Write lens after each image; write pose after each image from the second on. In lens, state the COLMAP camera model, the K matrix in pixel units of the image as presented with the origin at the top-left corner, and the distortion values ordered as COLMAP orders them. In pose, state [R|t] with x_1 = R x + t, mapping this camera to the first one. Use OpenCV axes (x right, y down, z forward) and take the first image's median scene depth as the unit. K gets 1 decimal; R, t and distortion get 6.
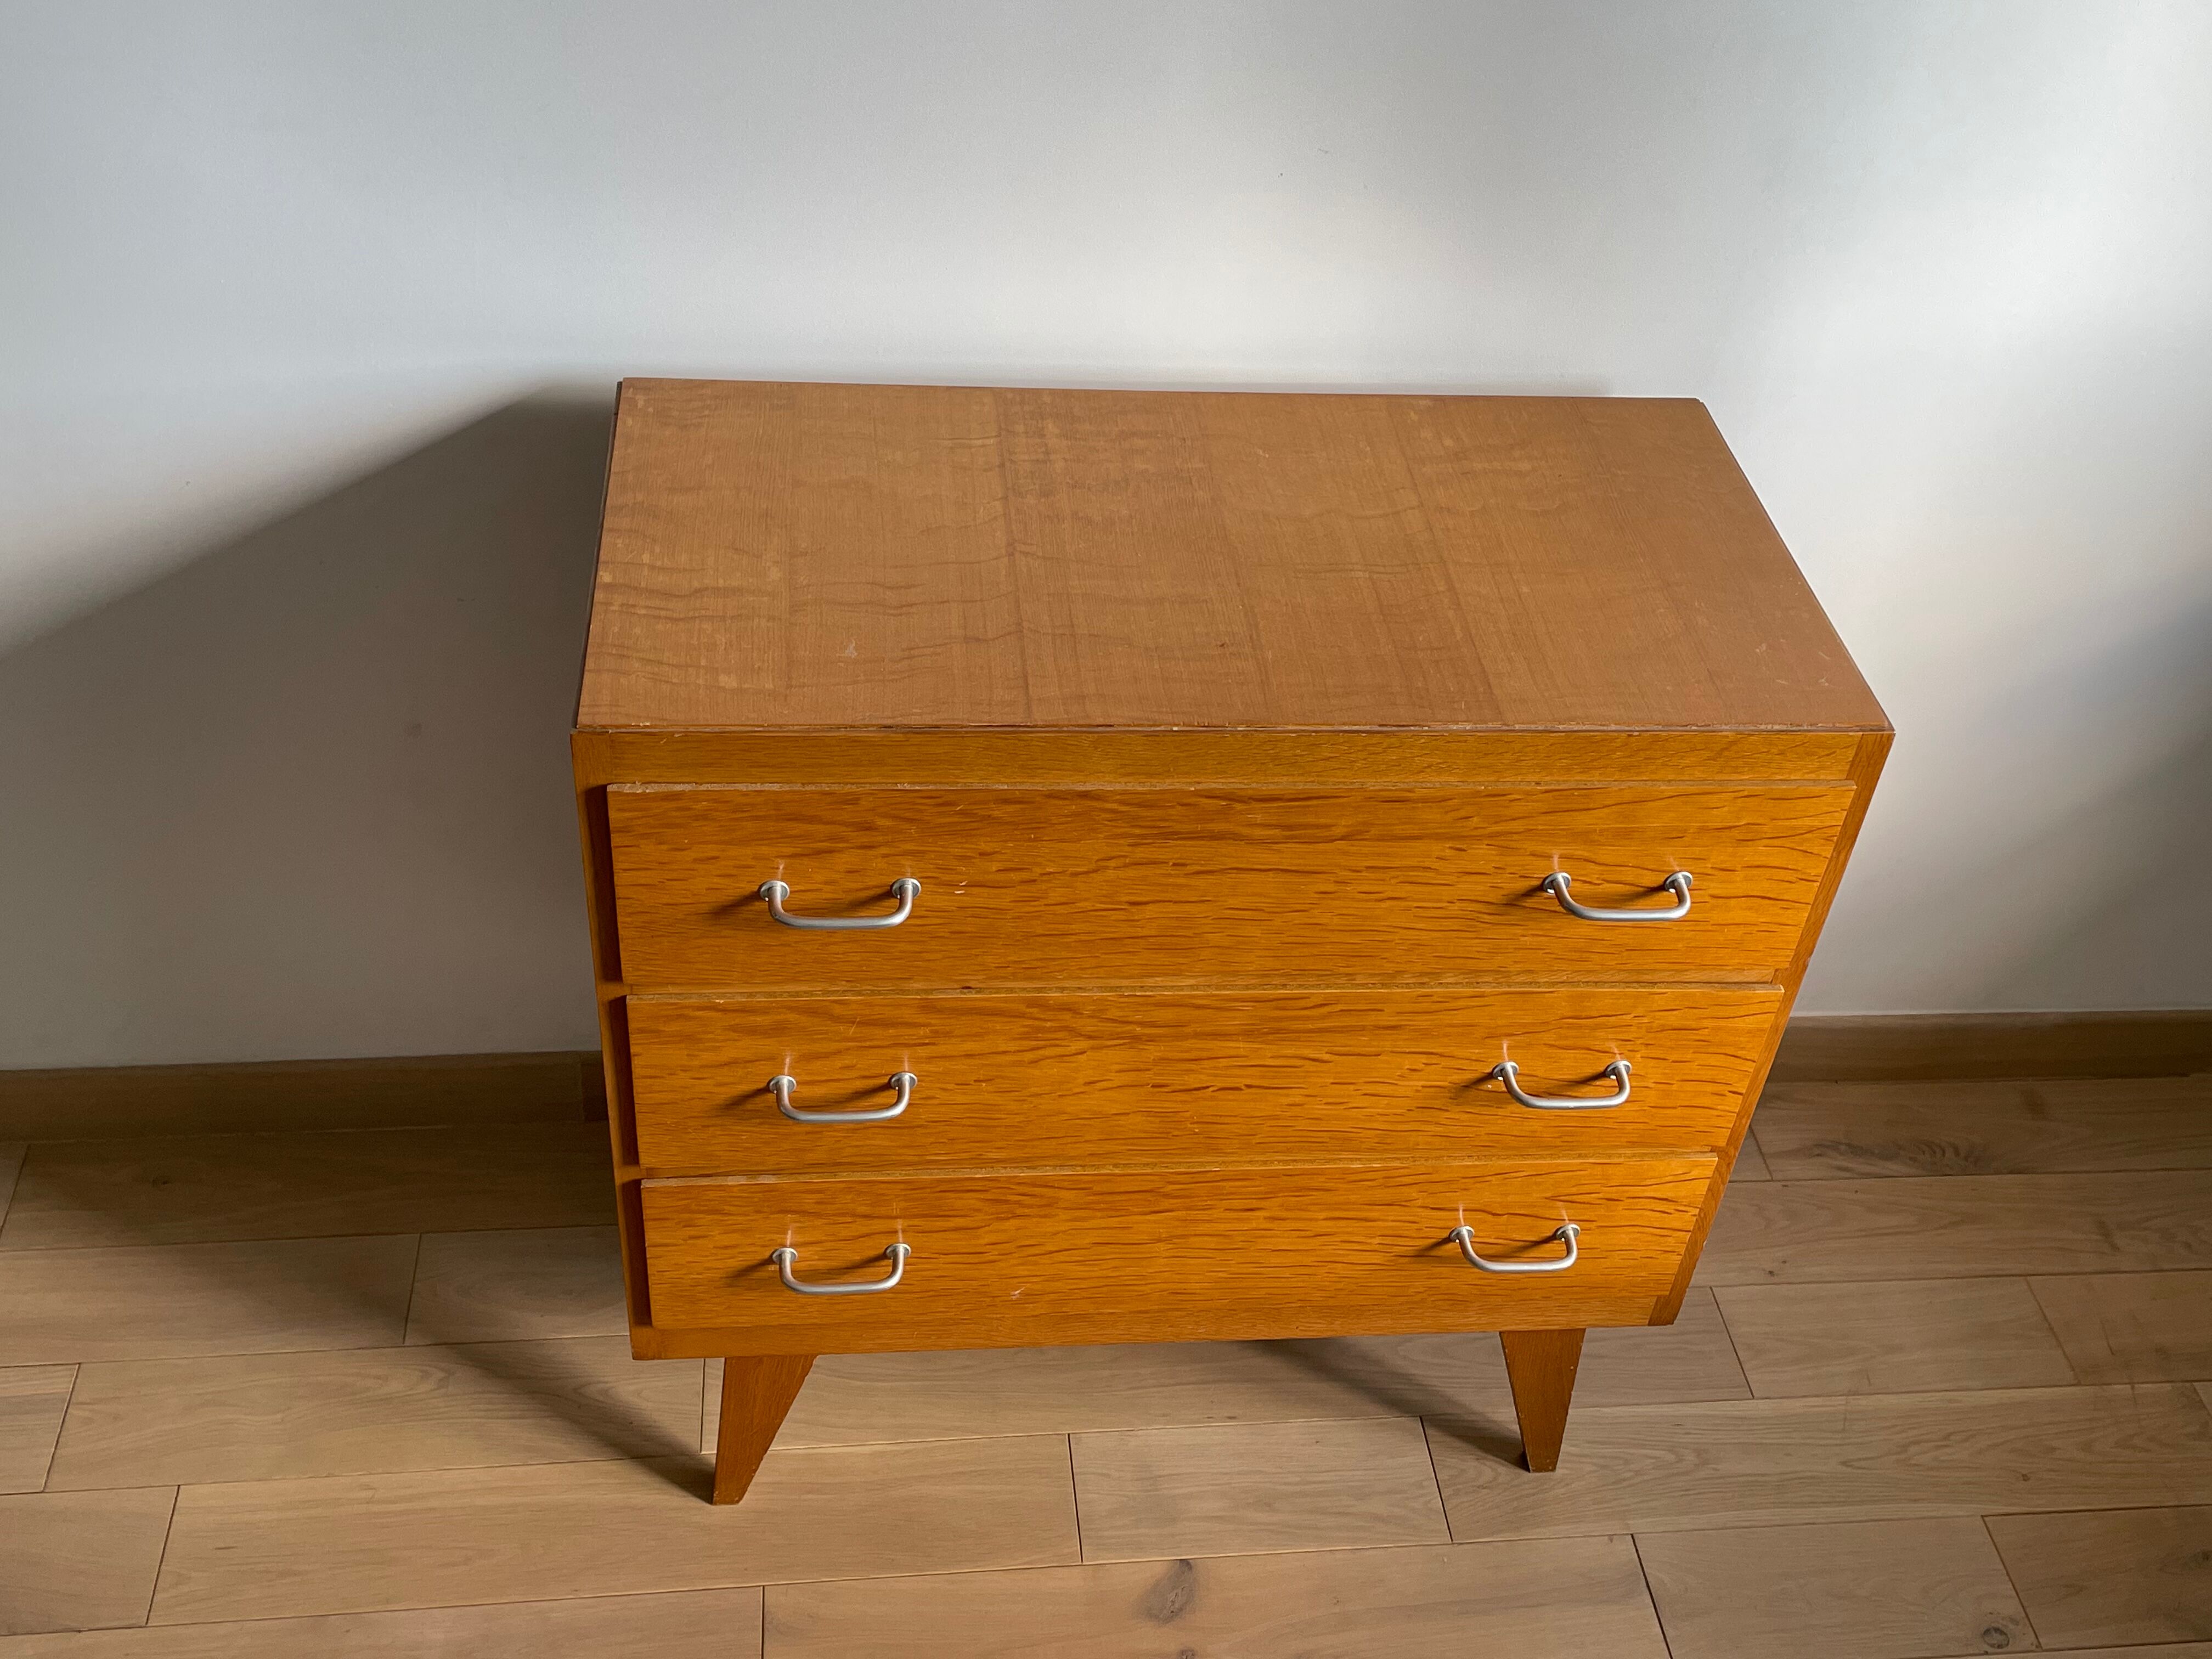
lens RADIAL K [[2227.0, 0, 1127.0], [0, 2227.0, 798.0], [0, 0, 1]] dist [0.098864, -0.134547]
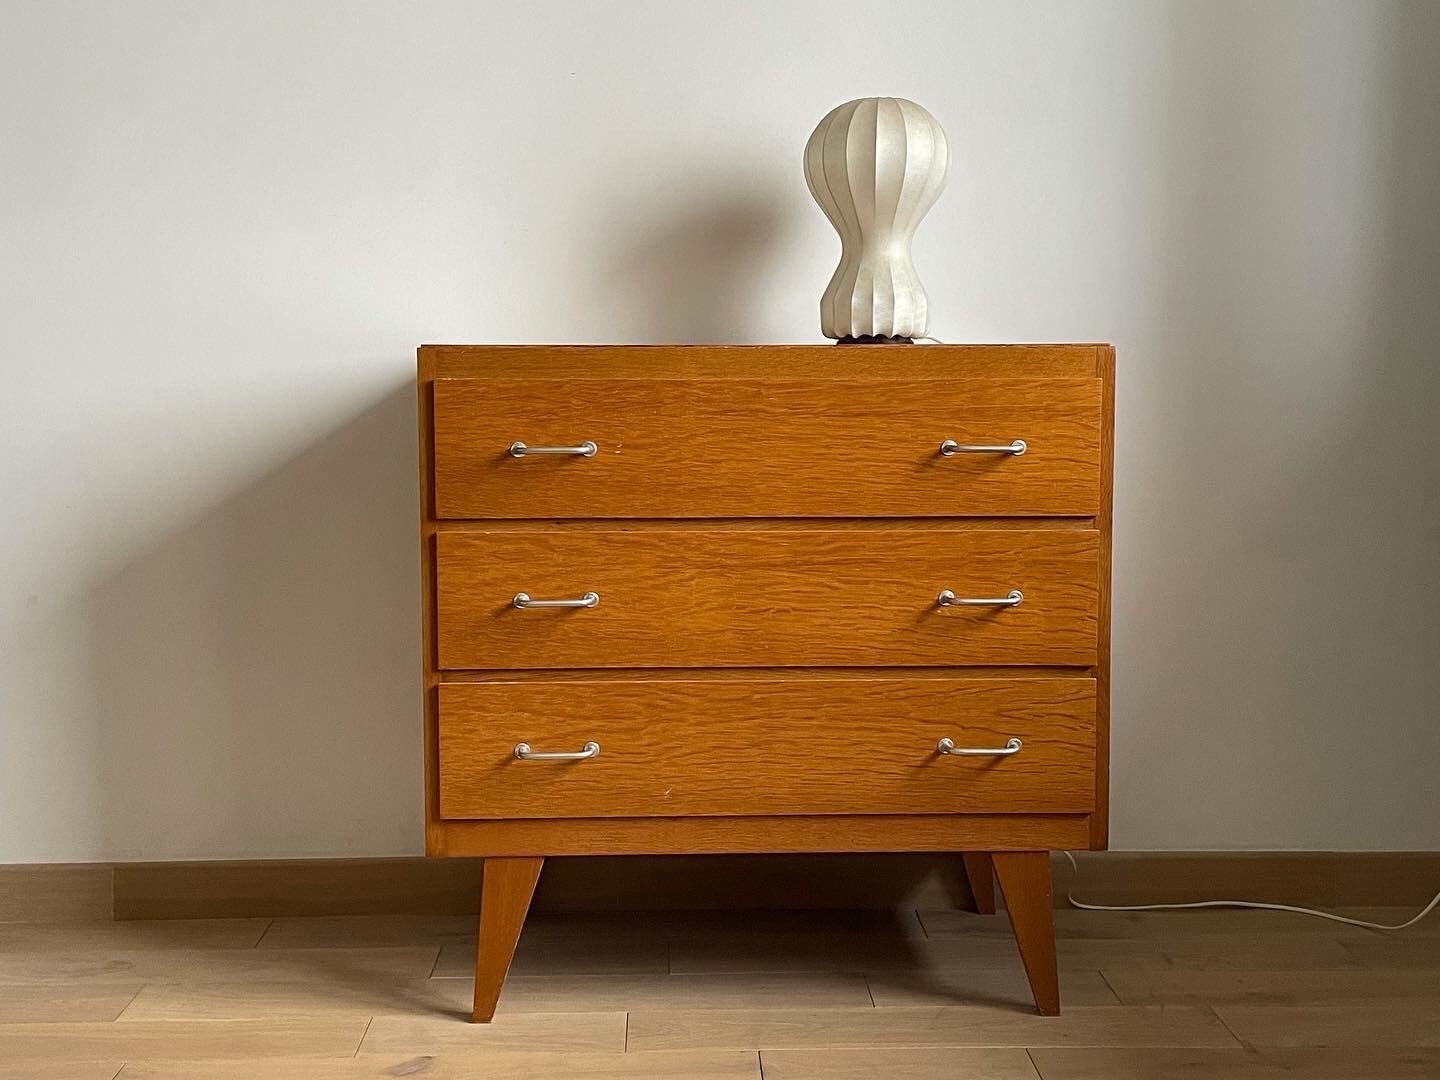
lens RADIAL K [[1662.6, 0, 723.7], [0, 1662.6, 521.5], [0, 0, 1]] dist [0.130275, -0.239004]
pose [[0.994982, -0.074252, -0.067062, 0.093746], [0.022860, 0.821241, -0.570123, 0.817653], [0.097407, 0.565729, 0.818818, -0.082820]]
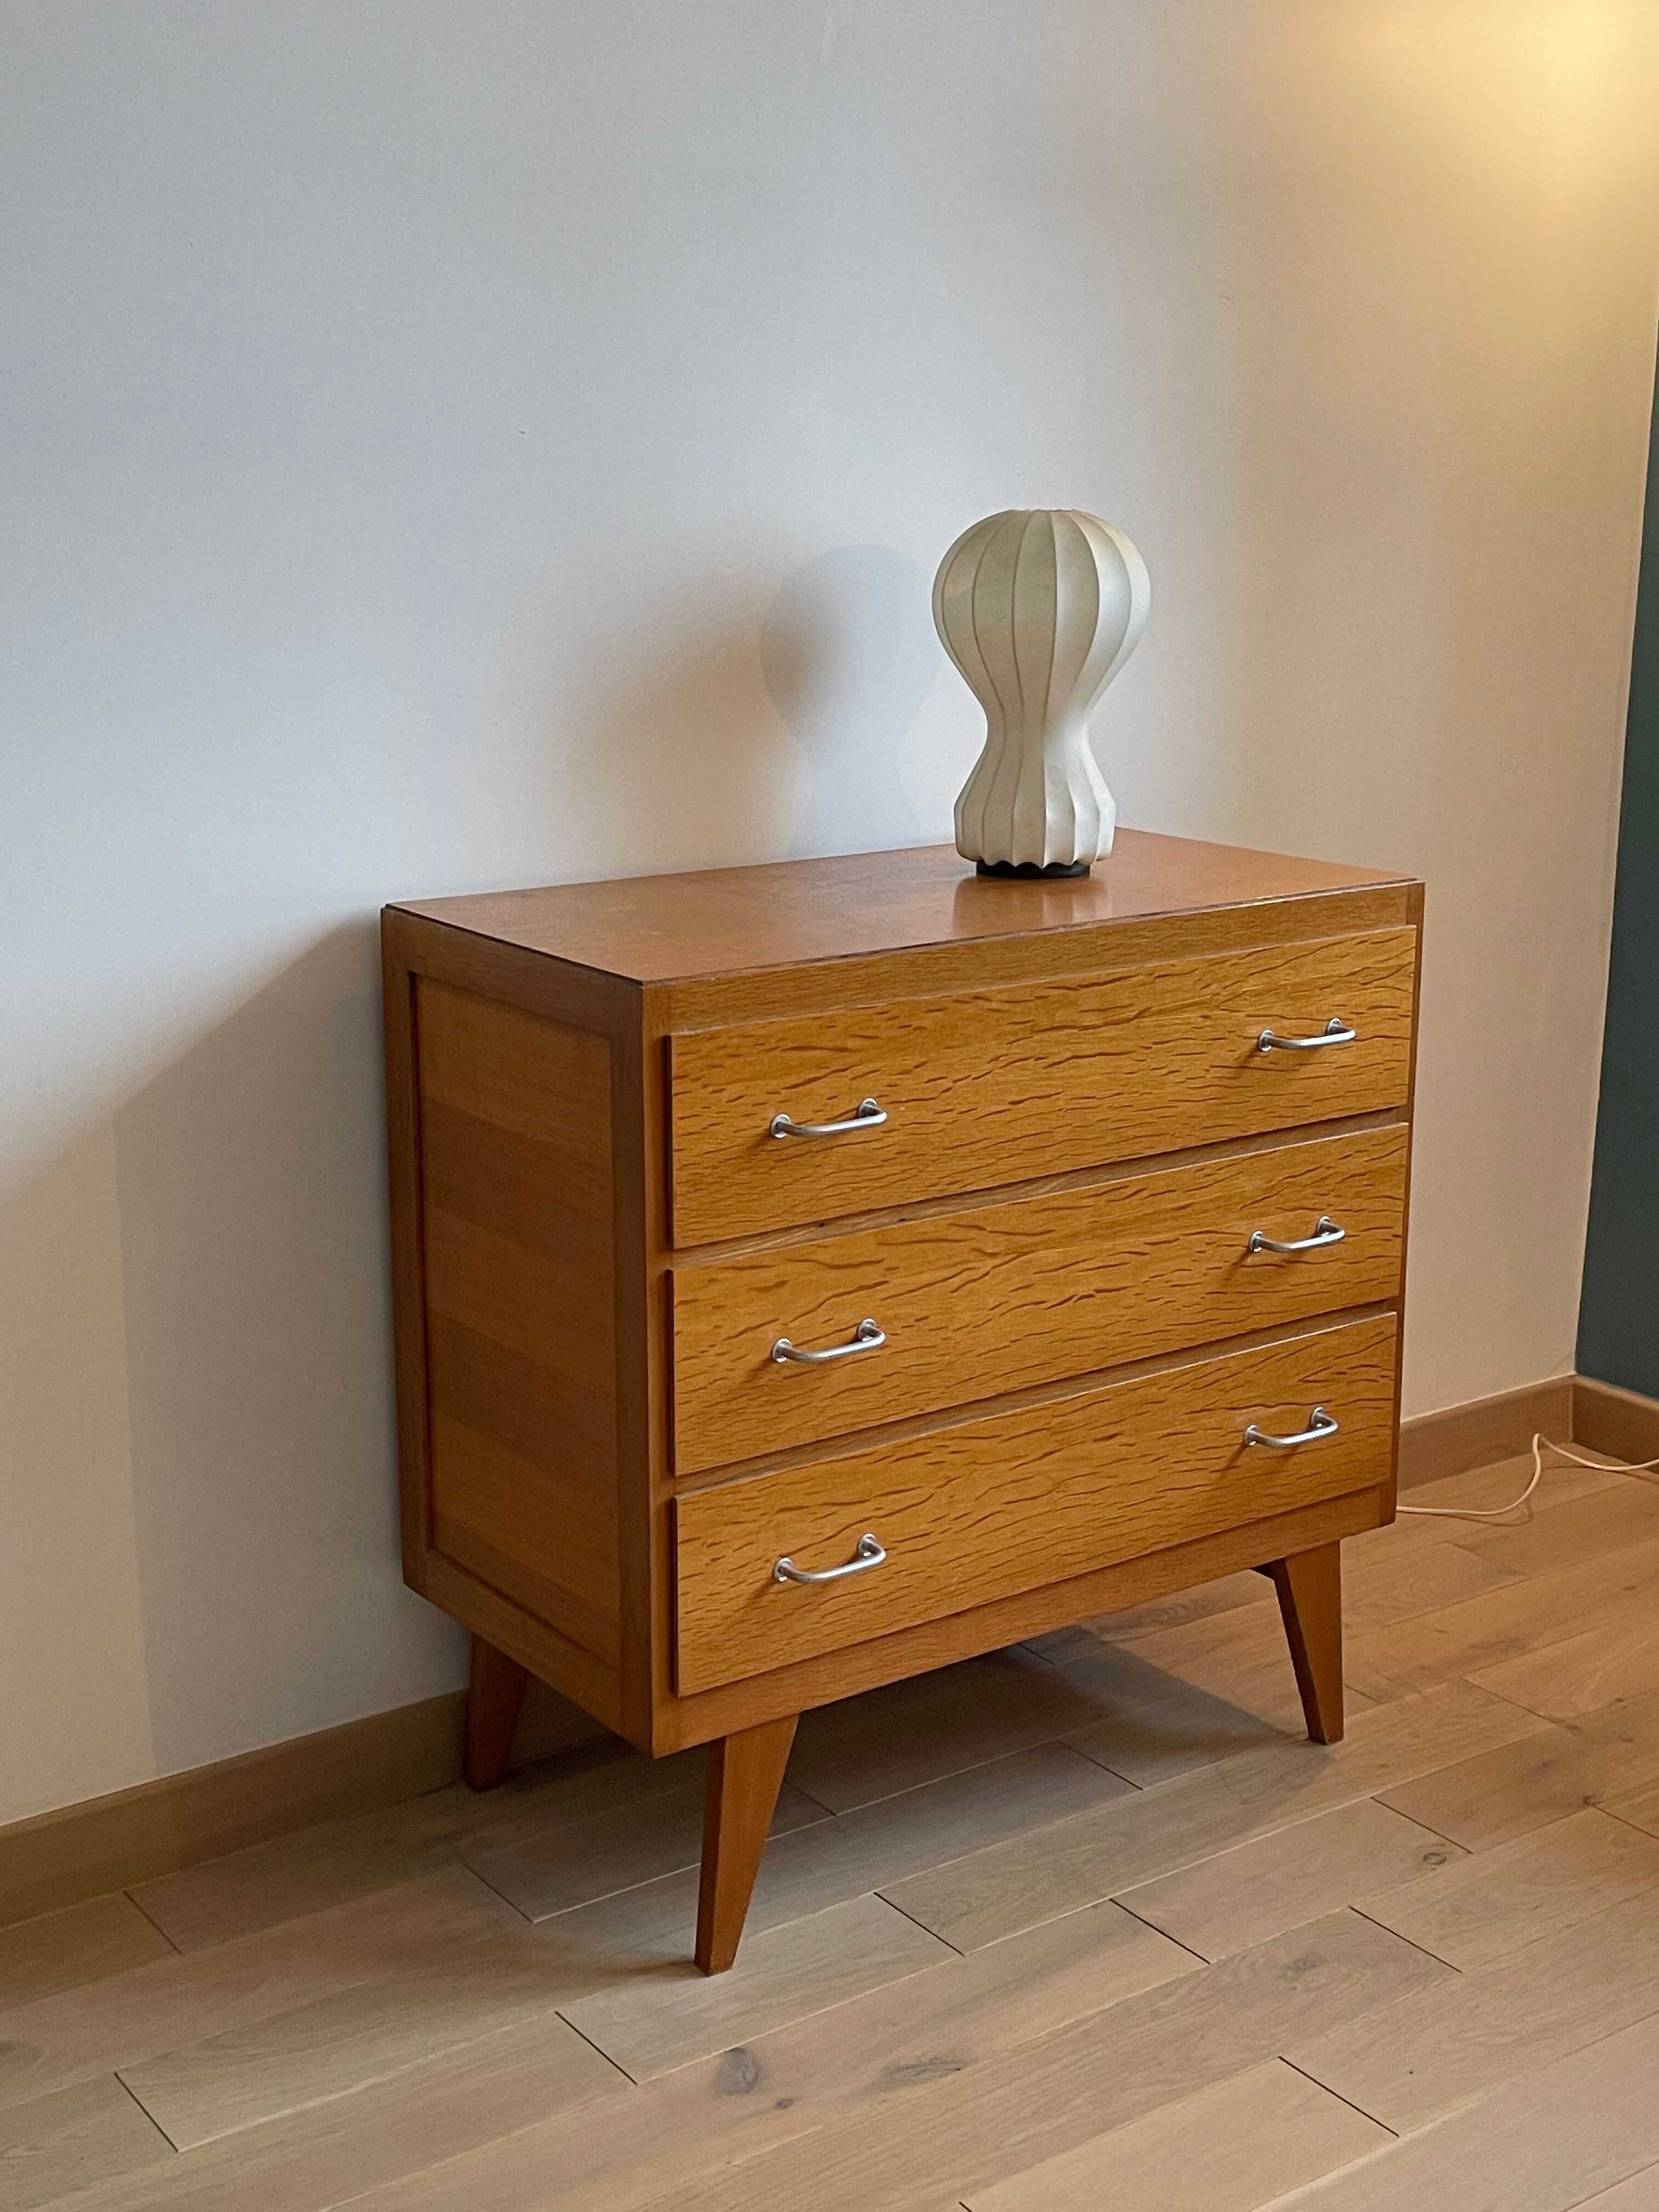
lens RADIAL K [[2778.5, 0, 829.5], [0, 2778.5, 1106.0], [0, 0, 1]] dist [0.129986, -0.287416]
pose [[0.862200, -0.195383, 0.467372, -0.766583], [0.373809, 0.868061, -0.326707, 0.488977], [-0.341874, 0.456395, 0.821478, -0.225611]]
